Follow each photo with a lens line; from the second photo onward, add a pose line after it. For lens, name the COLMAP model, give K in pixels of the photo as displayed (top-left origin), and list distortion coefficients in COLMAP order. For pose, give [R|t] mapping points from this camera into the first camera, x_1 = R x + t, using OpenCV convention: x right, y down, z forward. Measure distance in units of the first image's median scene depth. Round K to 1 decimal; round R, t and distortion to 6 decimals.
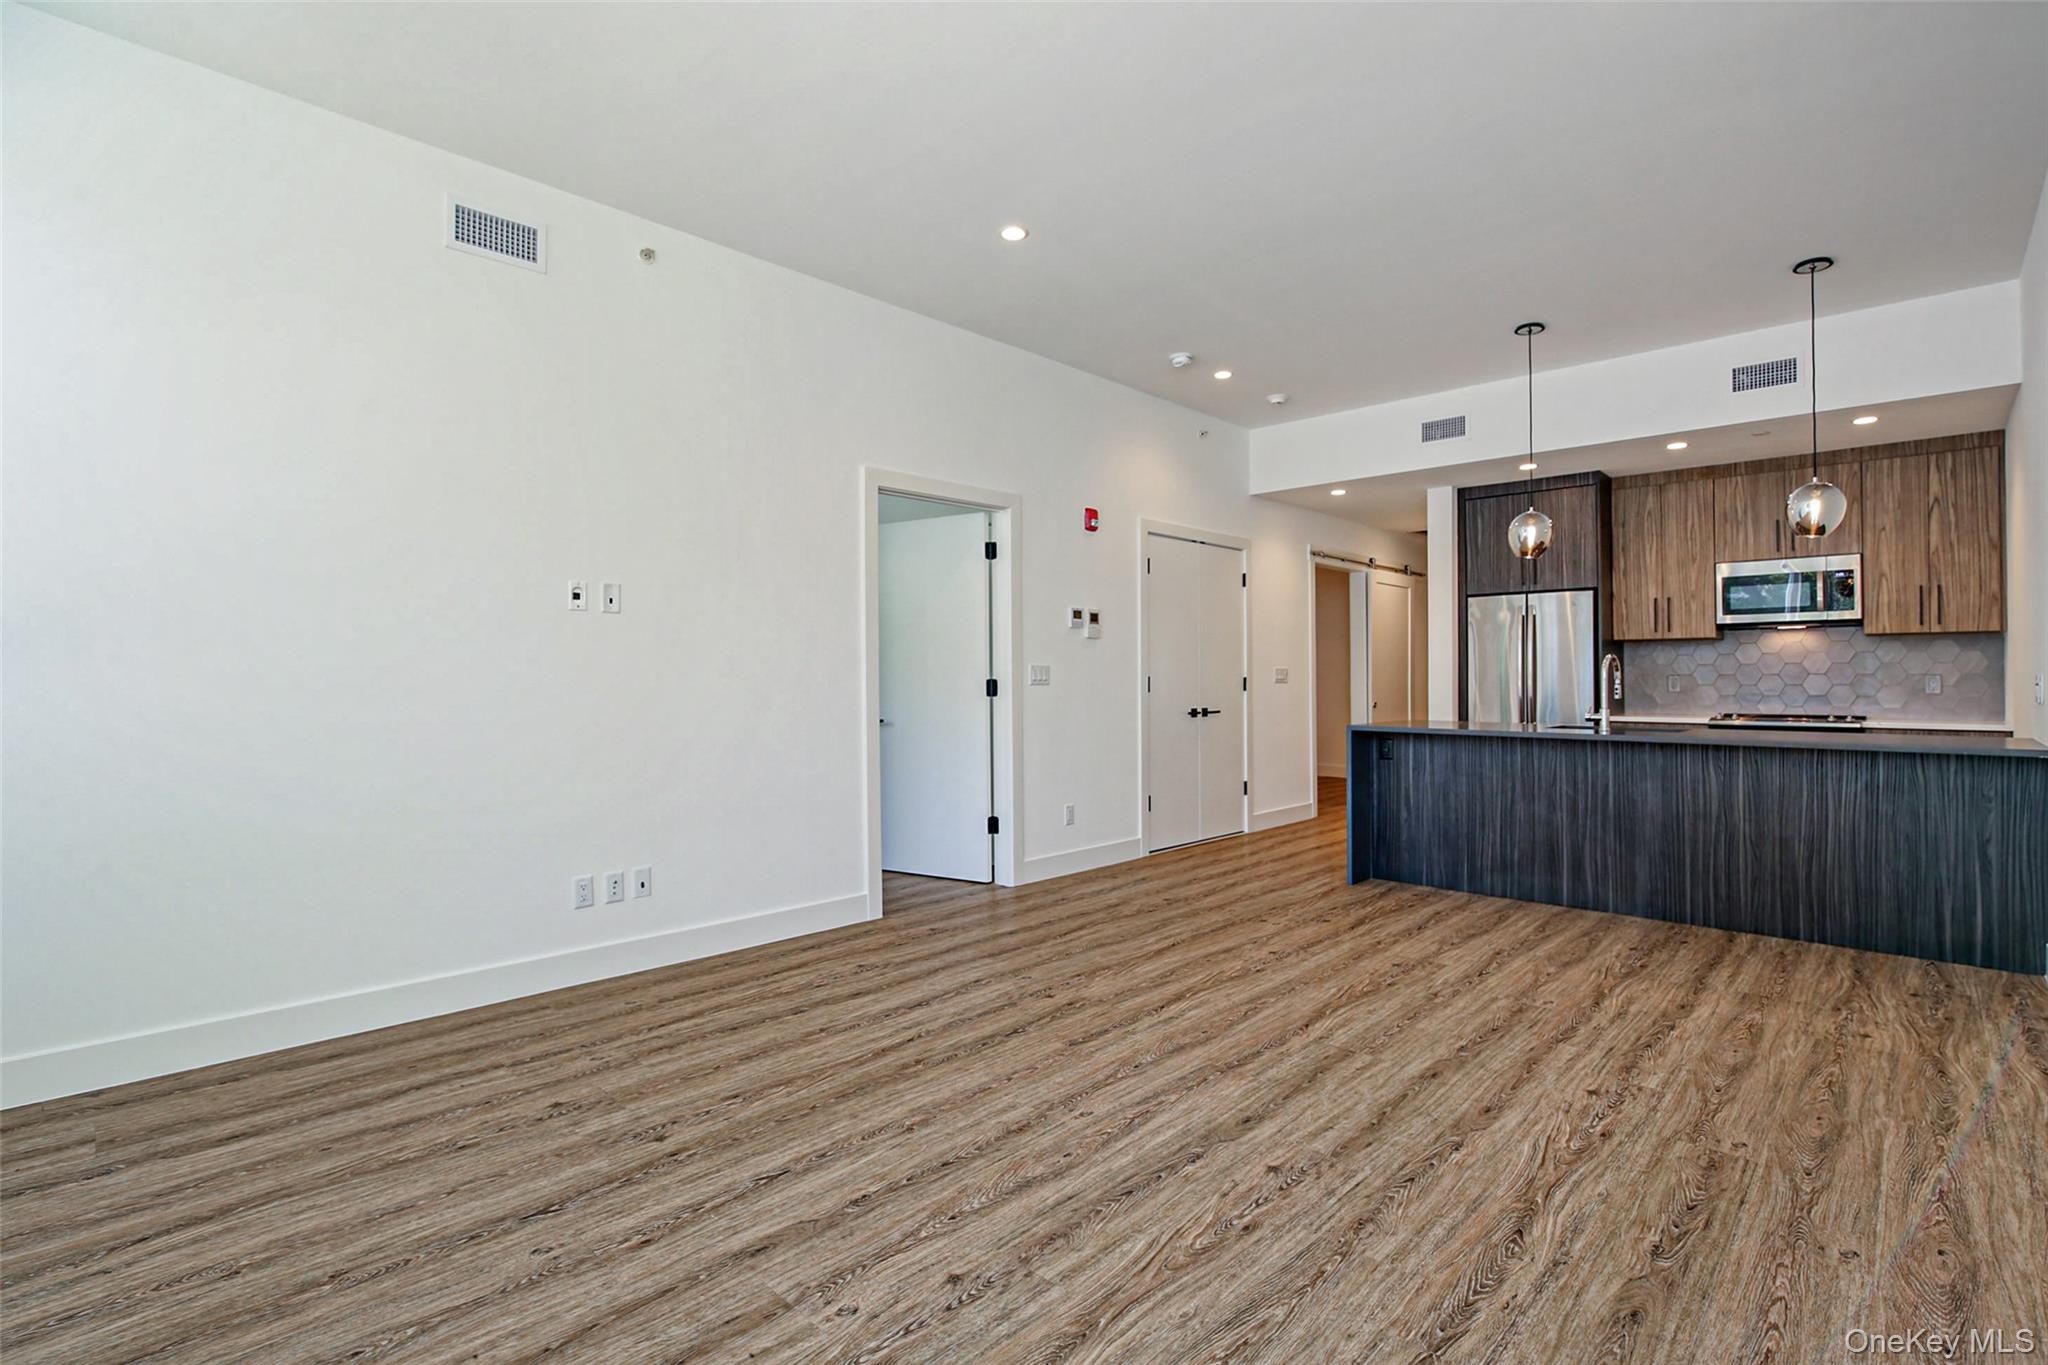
lens RADIAL K [[946.8, 0, 1020.8], [0, 946.8, 669.8], [0, 0, 1]] dist [-0.026379, 0.000602]
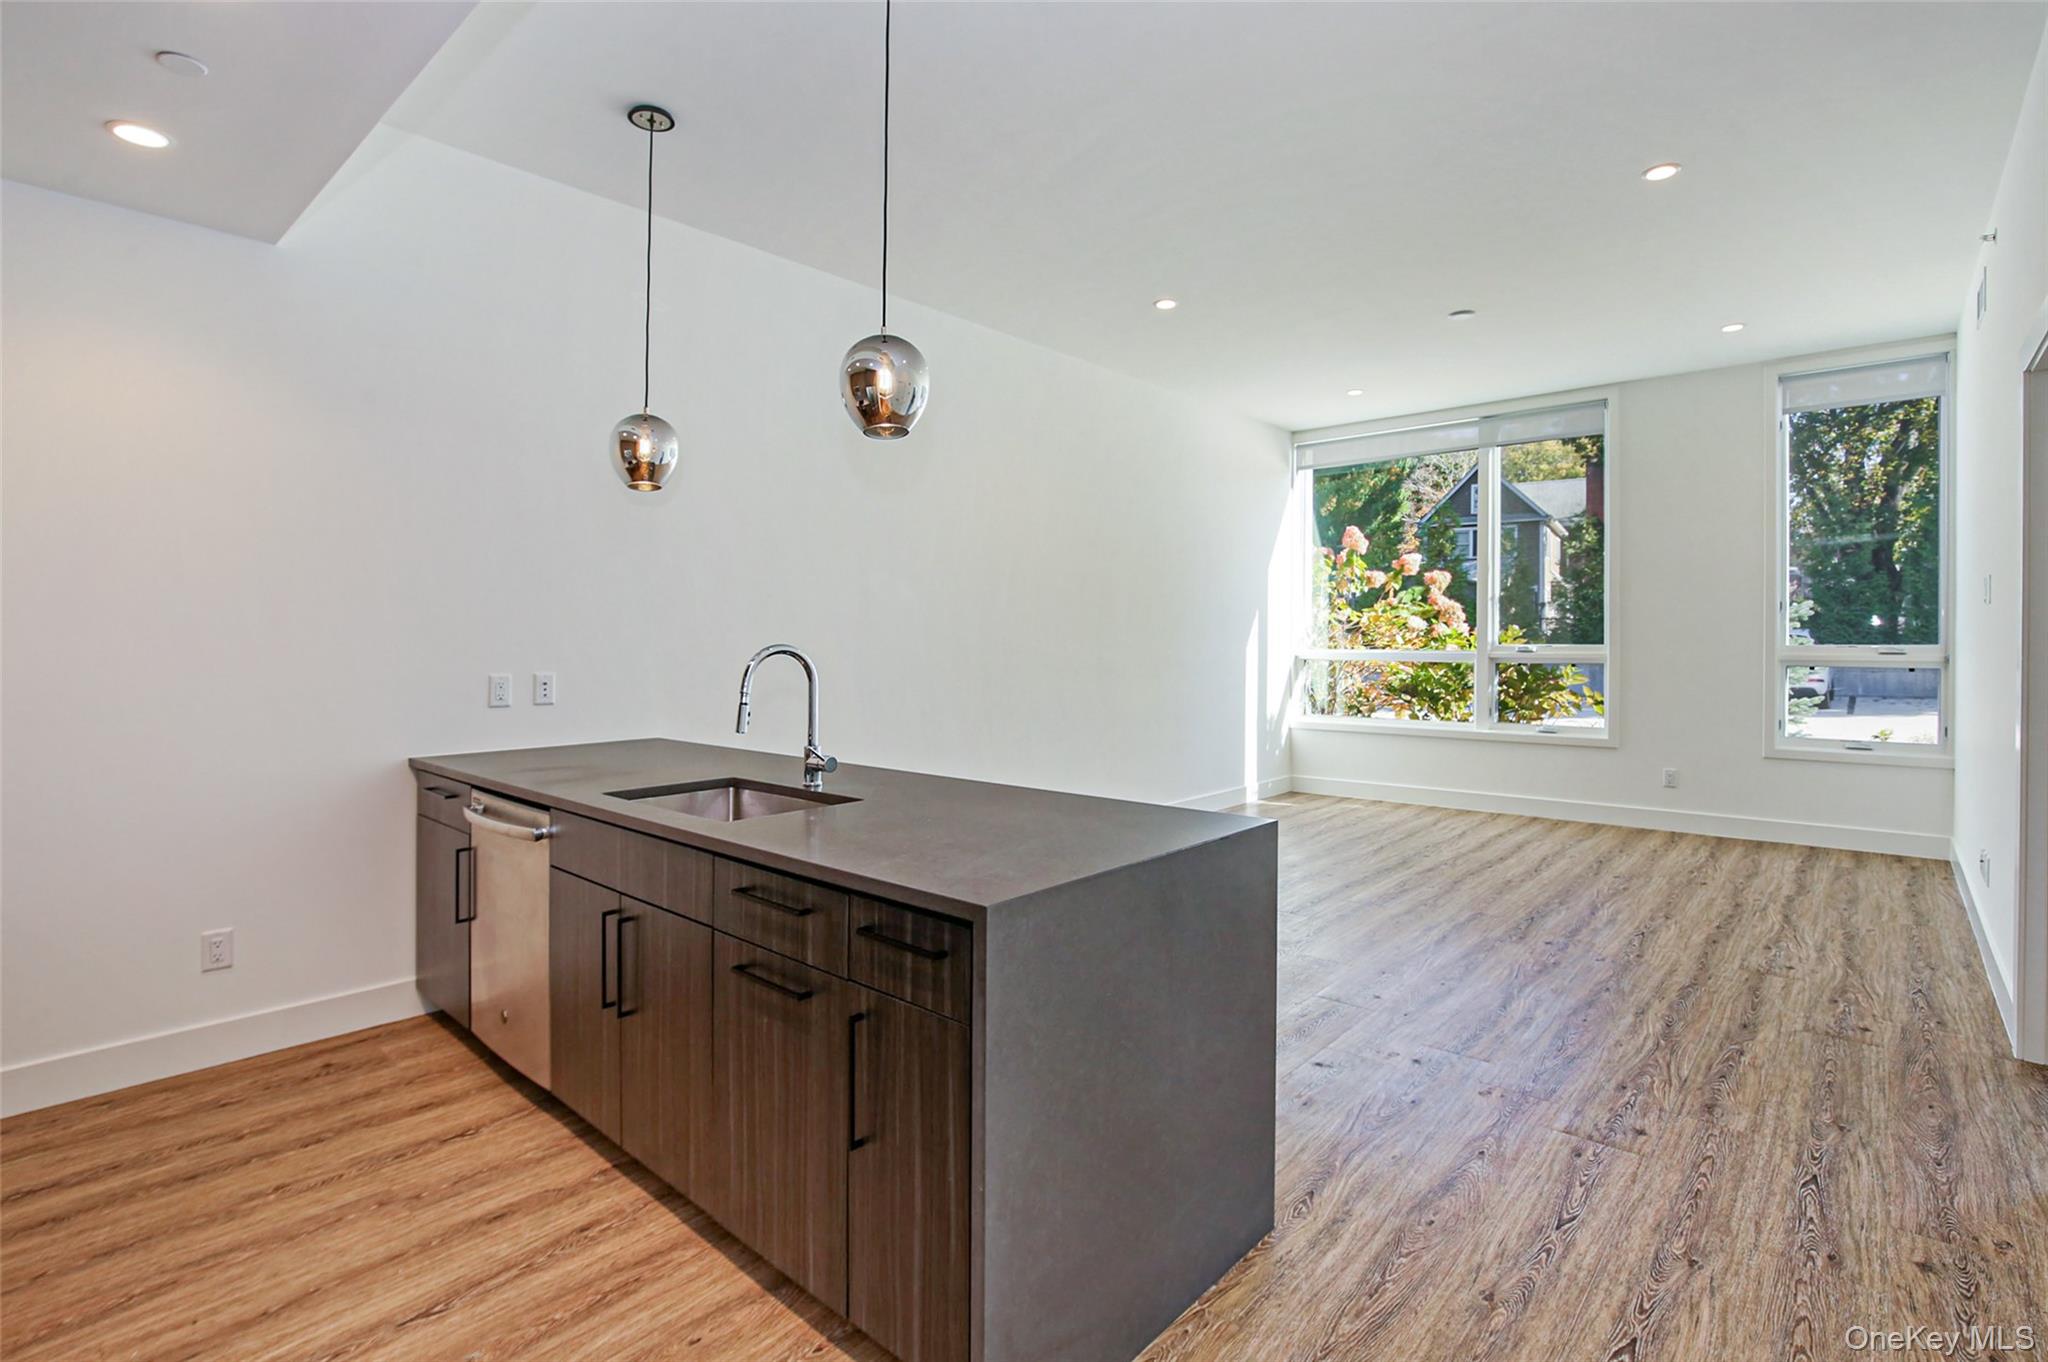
lens RADIAL K [[946.2, 0, 1024.0], [0, 946.2, 681.0], [0, 0, 1]] dist [-0.024019, 0.000726]
pose [[-0.999672, 0.004225, -0.025249, 0.570204], [0.003298, 0.999323, 0.036641, -0.017923], [0.025387, 0.036546, -0.999009, 1.716776]]
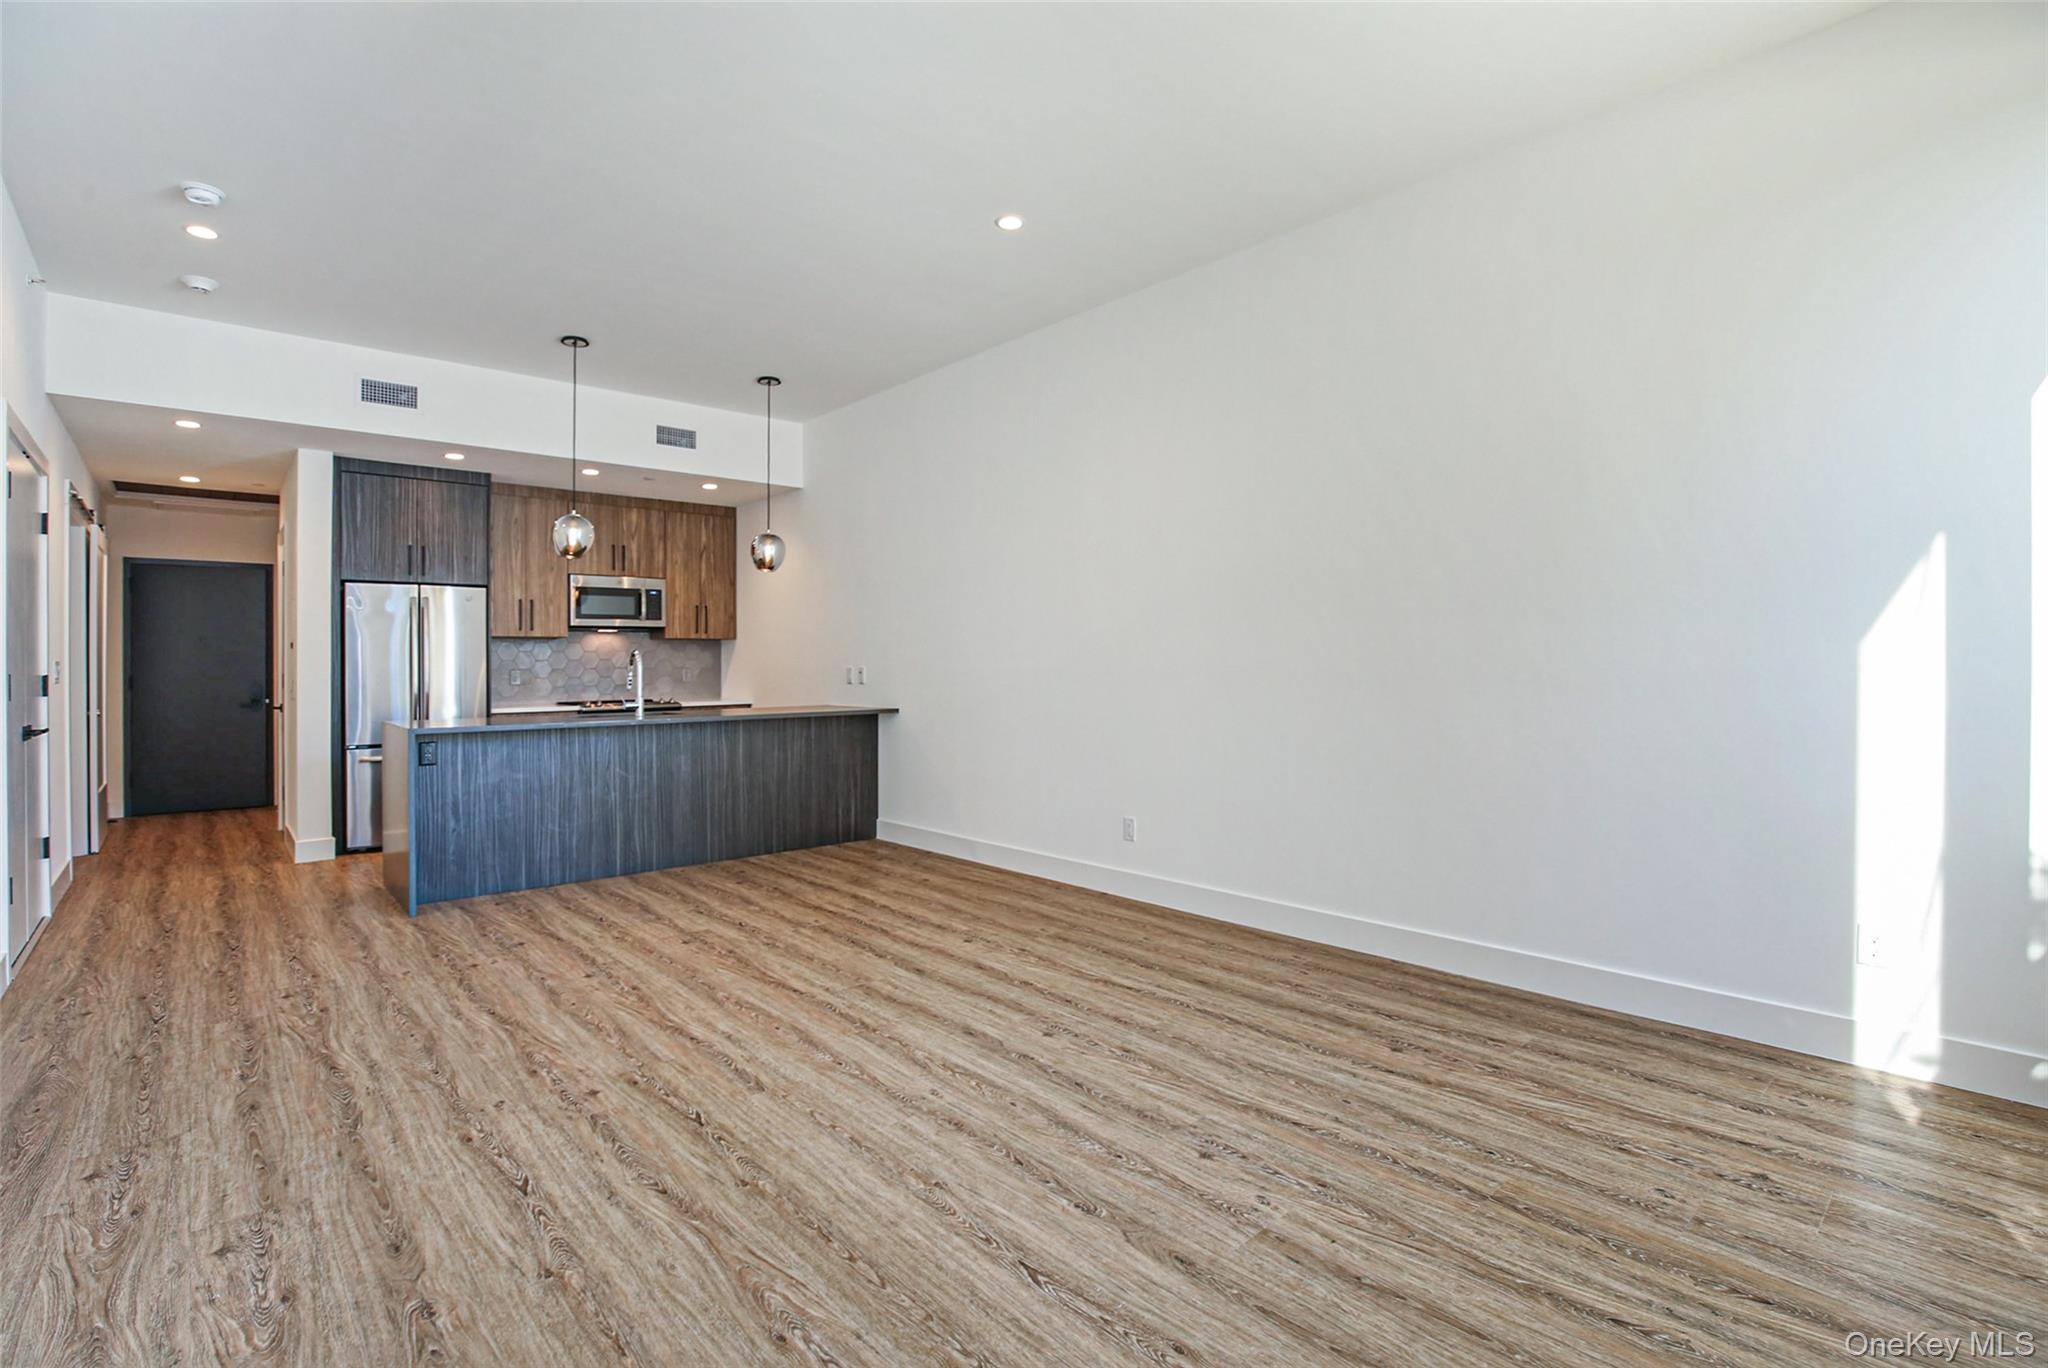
lens RADIAL K [[946.8, 0, 1020.8], [0, 946.8, 671.3], [0, 0, 1]] dist [-0.026379, 0.000602]
pose [[0.078875, -0.004929, 0.996872, -0.554187], [0.001186, 0.999988, 0.004850, 0.004572], [-0.996884, 0.000800, 0.078880, 0.483328]]
